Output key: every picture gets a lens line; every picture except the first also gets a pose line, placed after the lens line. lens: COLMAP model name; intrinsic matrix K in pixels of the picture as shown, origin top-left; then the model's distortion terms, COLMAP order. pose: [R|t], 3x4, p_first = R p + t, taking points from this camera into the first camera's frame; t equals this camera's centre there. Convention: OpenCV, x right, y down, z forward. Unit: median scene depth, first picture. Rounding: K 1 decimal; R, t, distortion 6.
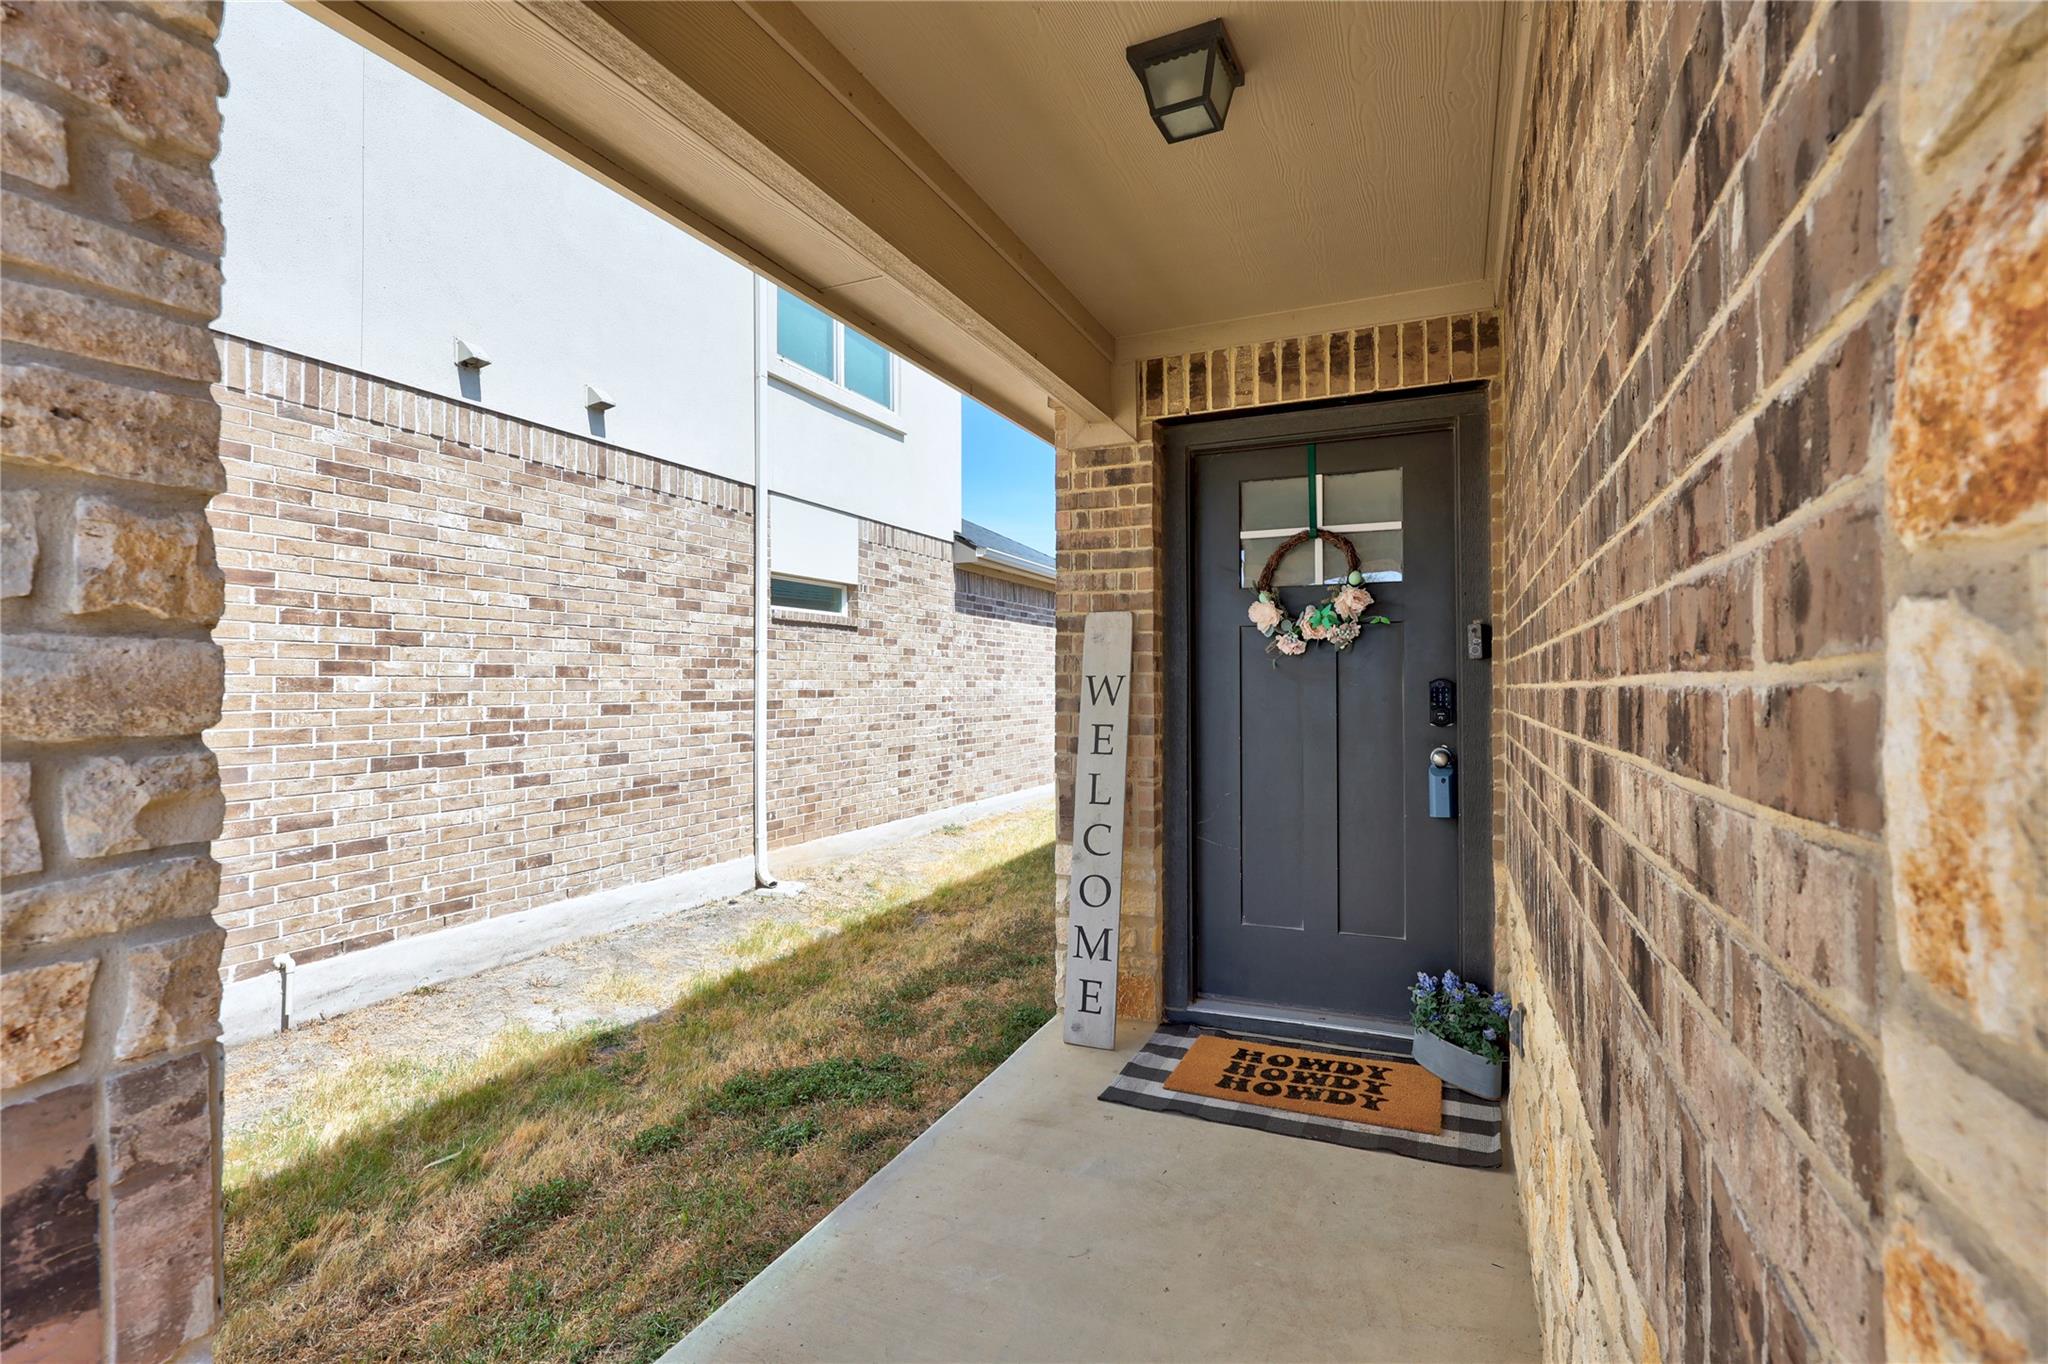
lens RADIAL K [[973.6, 0, 1017.0], [0, 973.6, 678.9], [0, 0, 1]] dist [-0.002501, -0.000024]
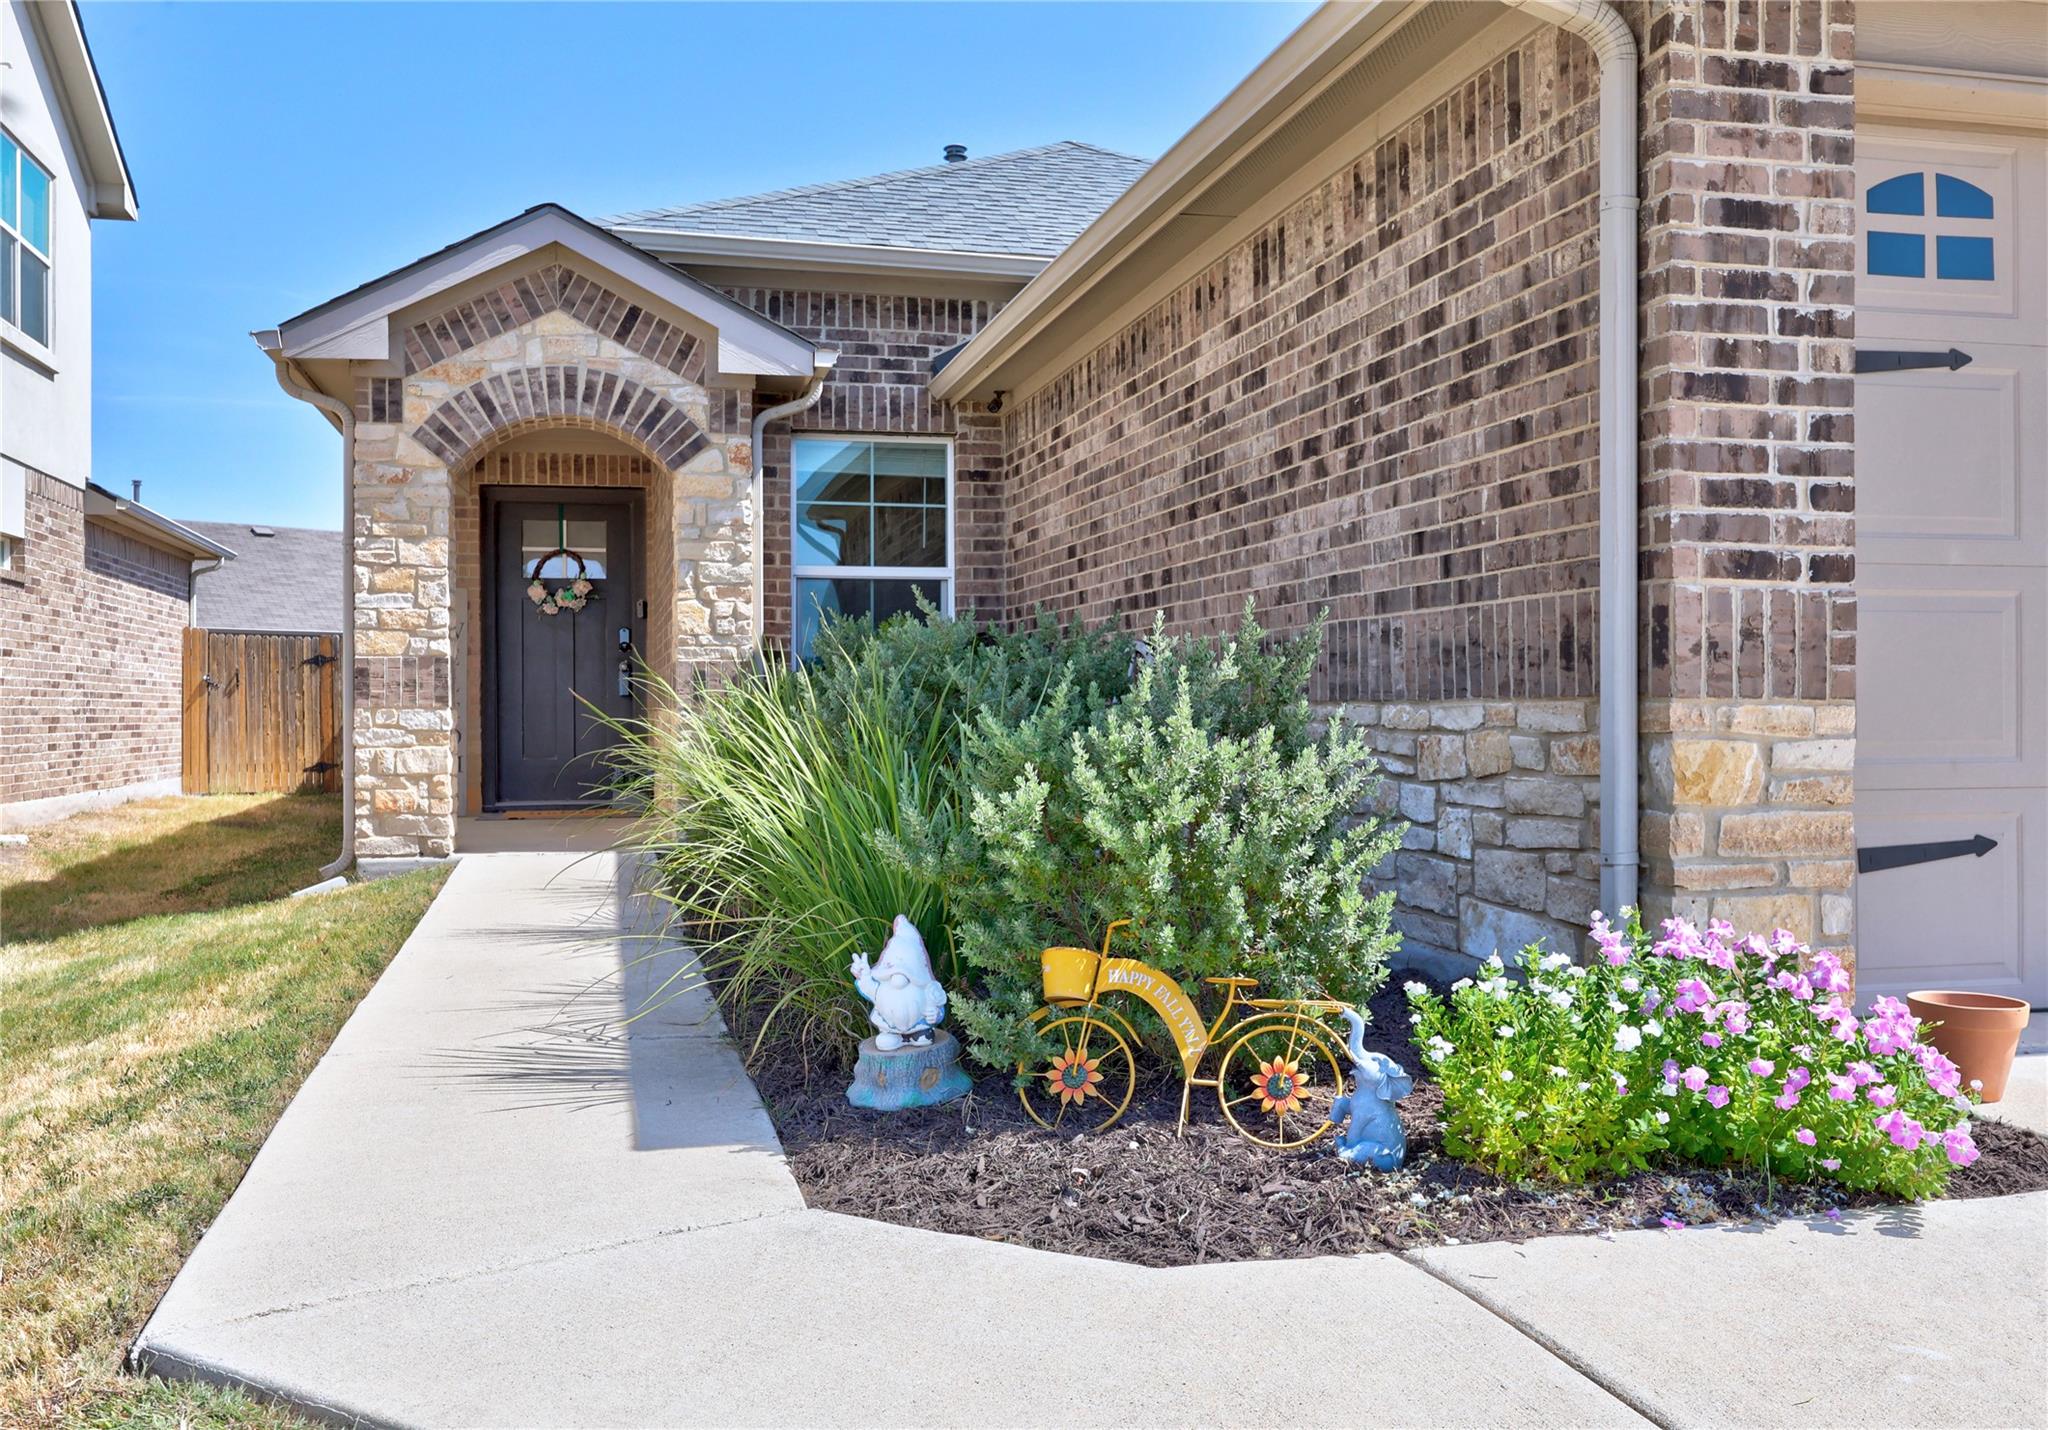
lens RADIAL K [[1856.0, 0, 1021.6], [0, 1856.0, 716.0], [0, 0, 1]] dist [-0.008366, 0.001730]
pose [[0.794996, -0.000220, 0.606614, -0.478978], [-0.002849, 0.999988, 0.004096, 0.063077], [-0.606608, -0.004985, 0.794986, -0.985894]]
